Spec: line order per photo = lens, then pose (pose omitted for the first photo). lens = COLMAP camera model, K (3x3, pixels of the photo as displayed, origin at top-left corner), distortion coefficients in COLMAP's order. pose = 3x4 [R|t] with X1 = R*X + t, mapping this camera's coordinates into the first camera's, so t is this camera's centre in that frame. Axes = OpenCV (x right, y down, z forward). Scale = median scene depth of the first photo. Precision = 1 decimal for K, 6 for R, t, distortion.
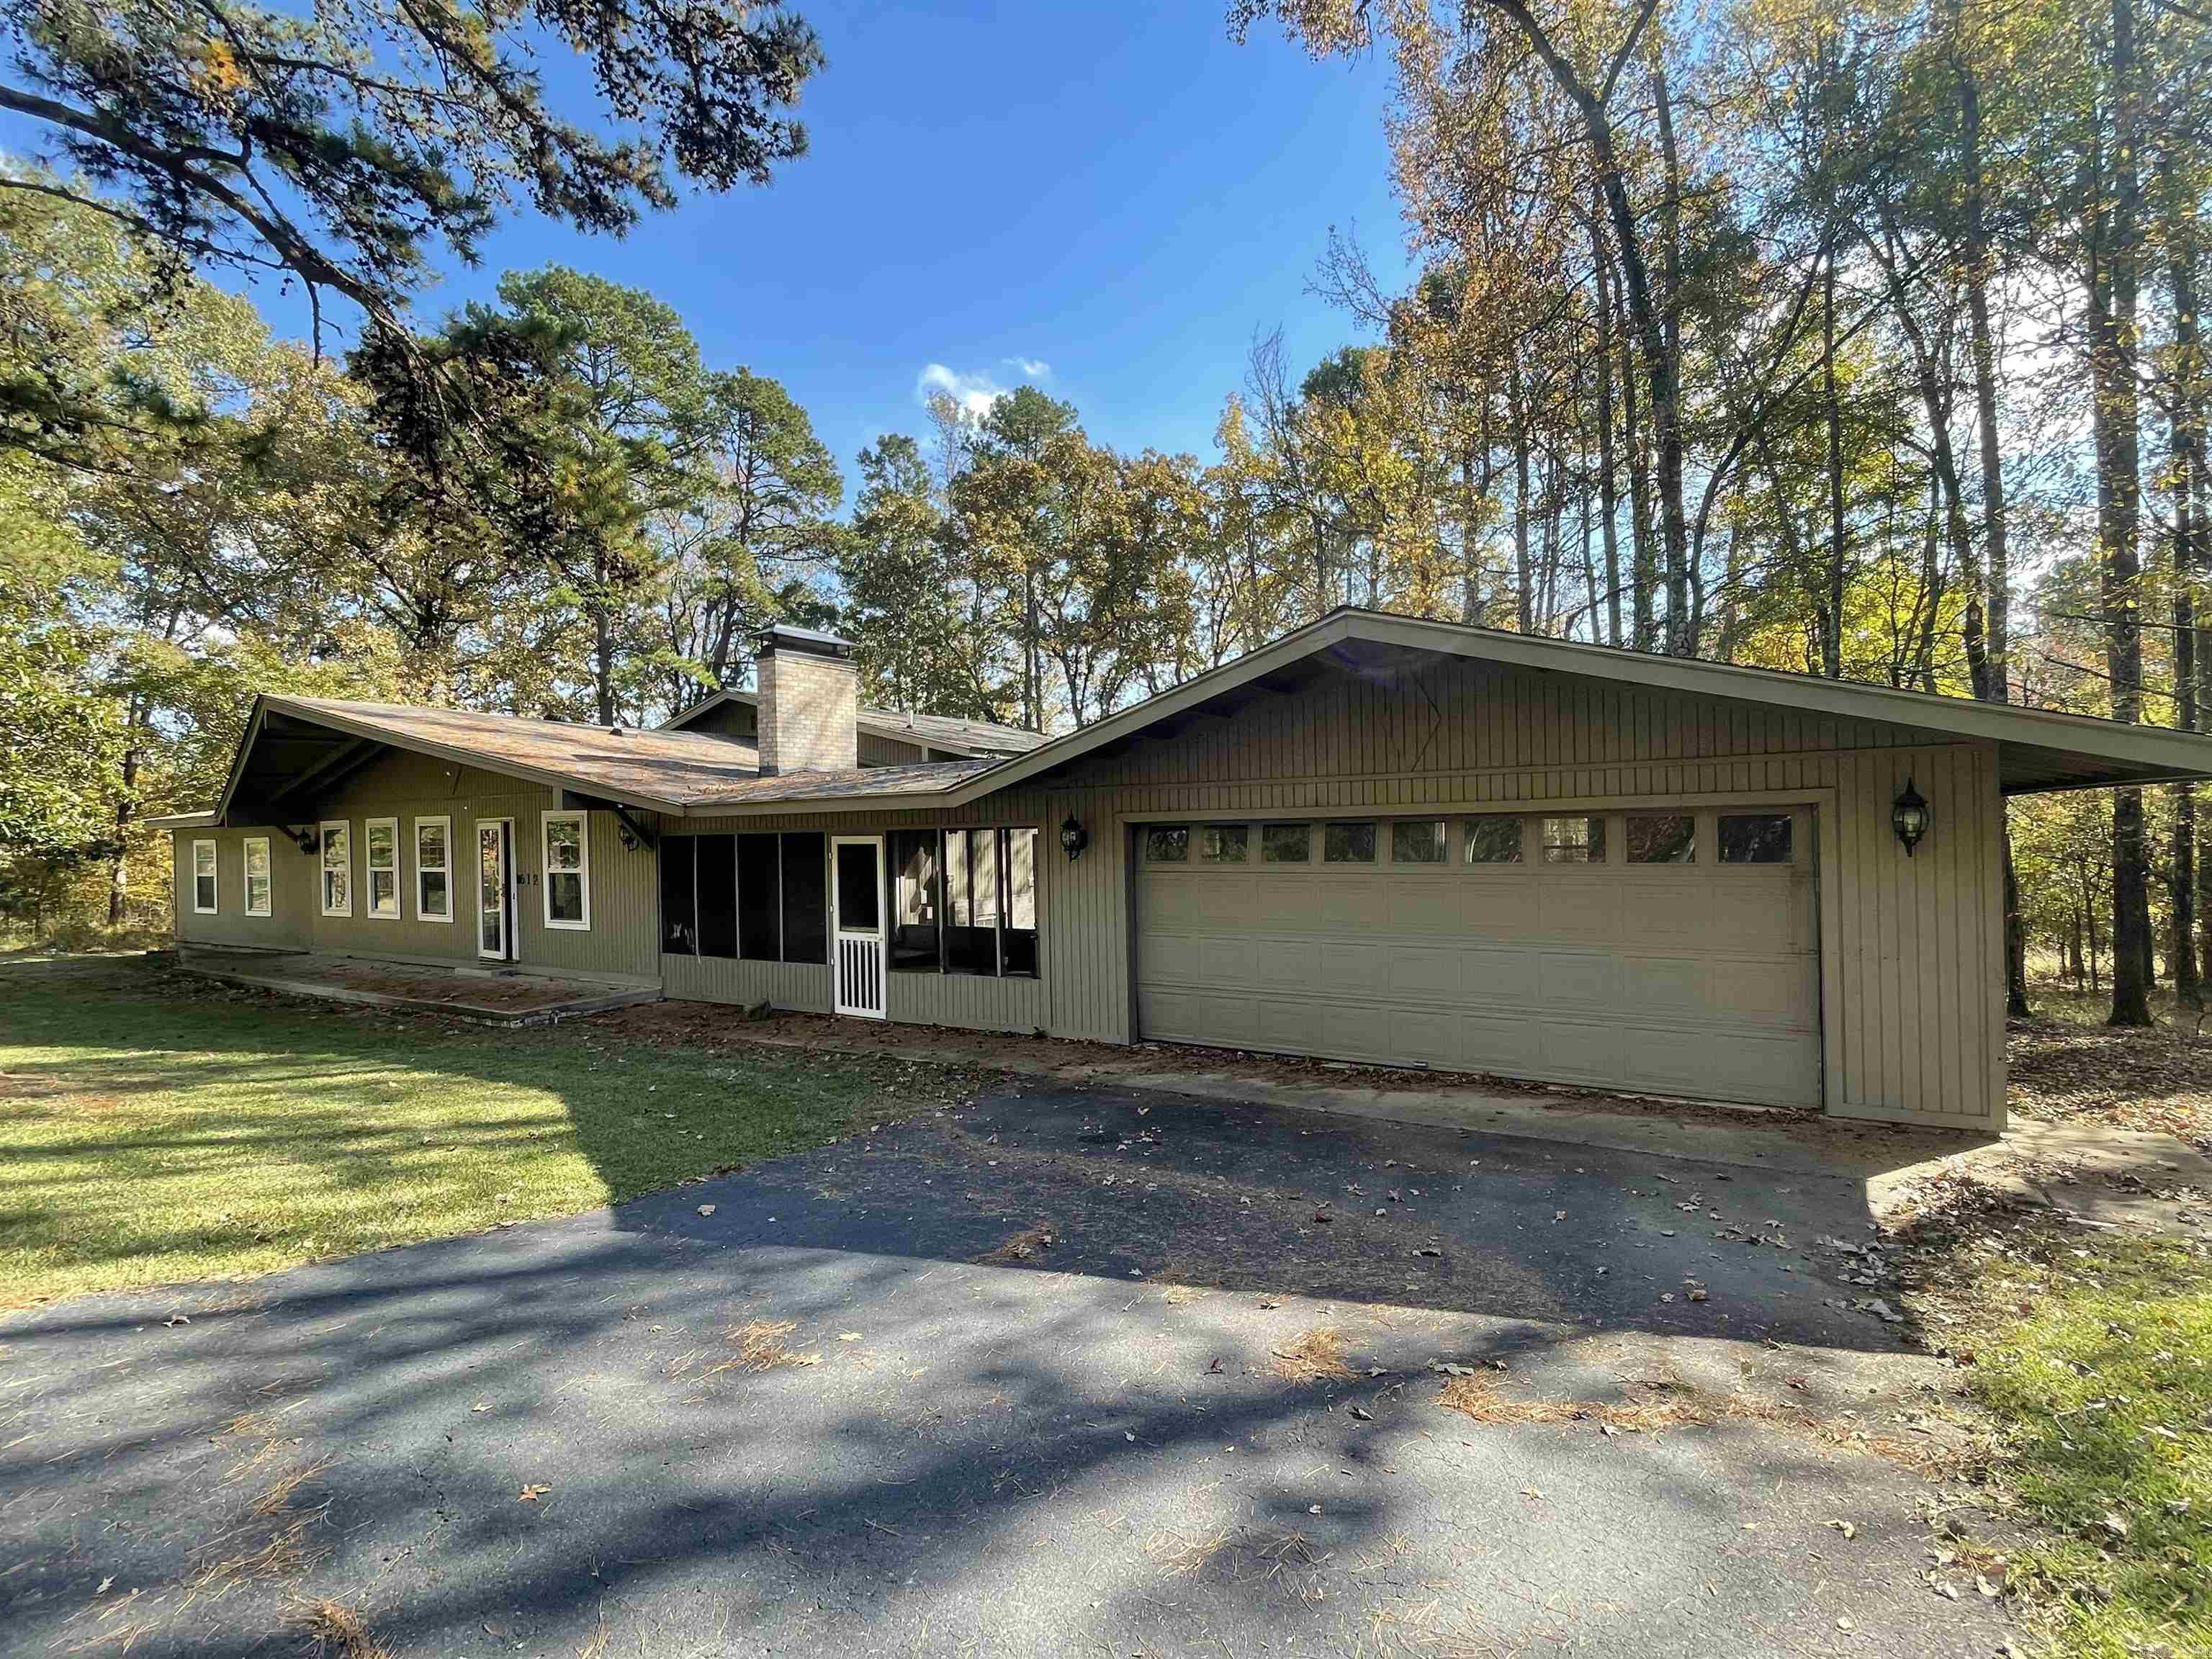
lens RADIAL K [[1031.6, 0, 1101.0], [0, 1031.6, 844.1], [0, 0, 1]] dist [0.004490, 0.000857]
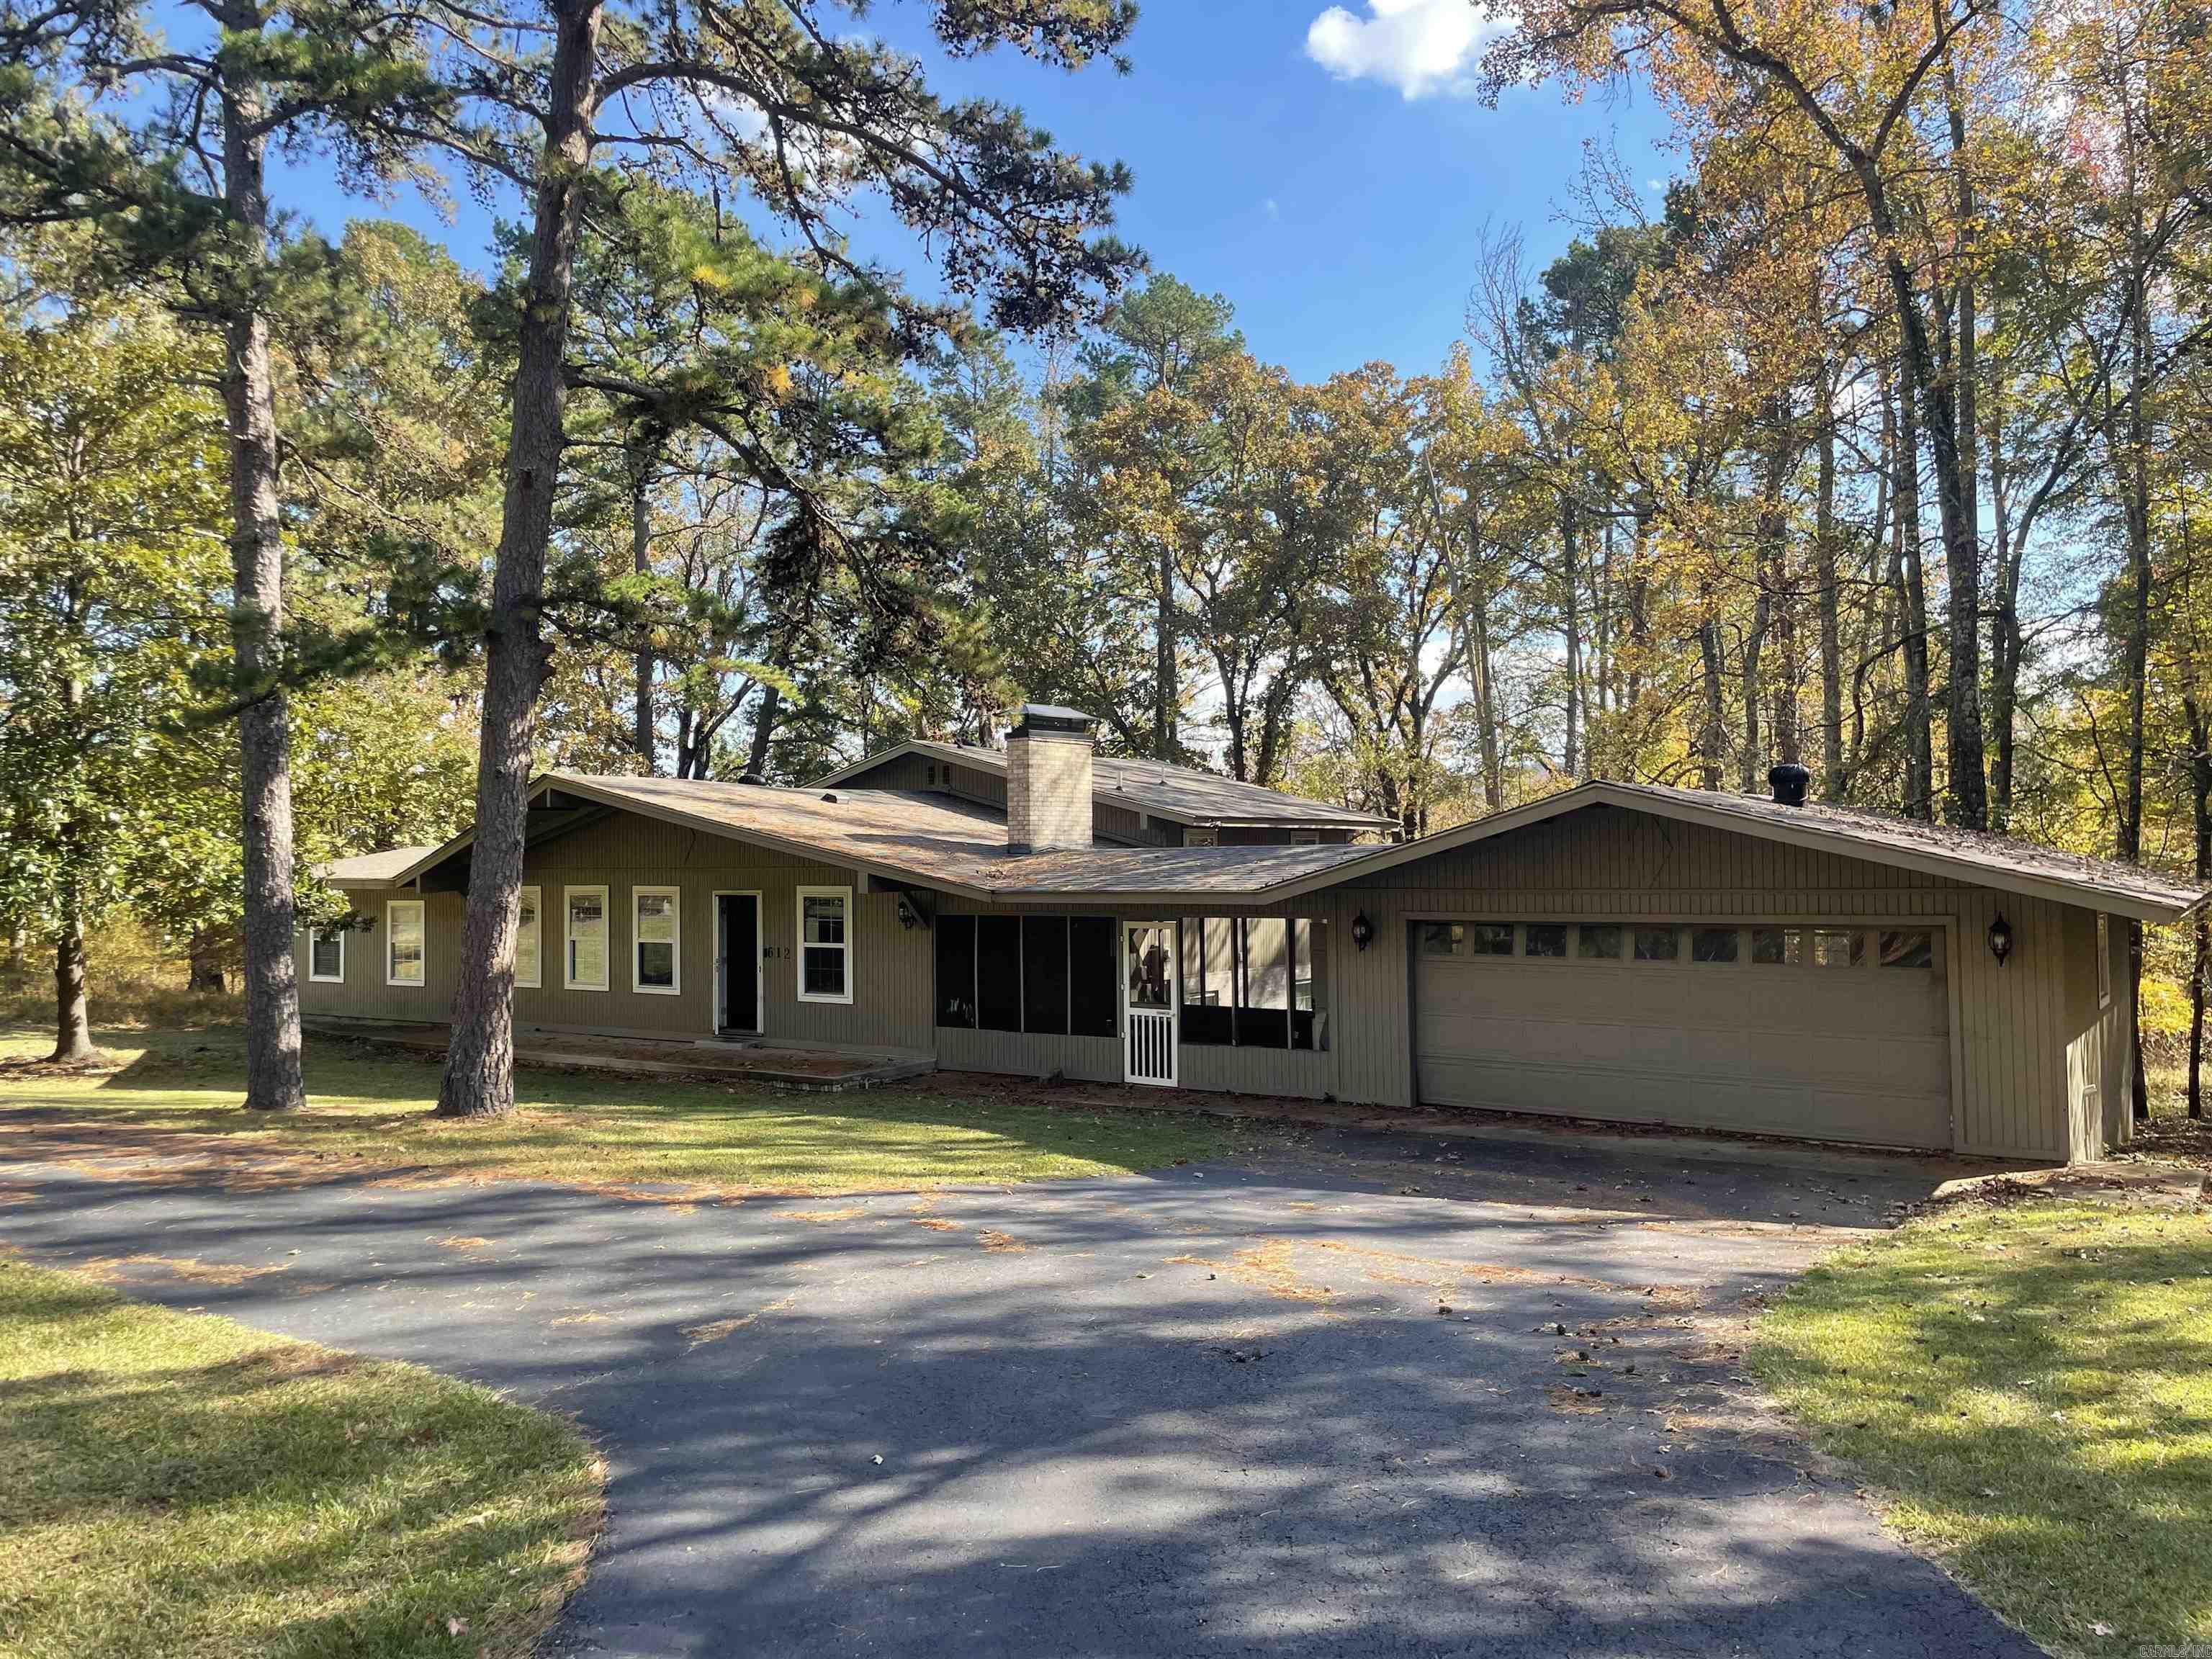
lens RADIAL K [[1674.4, 0, 1107.6], [0, 1674.4, 820.9], [0, 0, 1]] dist [0.047184, -0.012512]
pose [[0.998496, 0.007635, -0.054289, -0.164354], [-0.009383, 0.999443, -0.032017, -0.051726], [0.054015, 0.032478, 0.998012, -0.717718]]
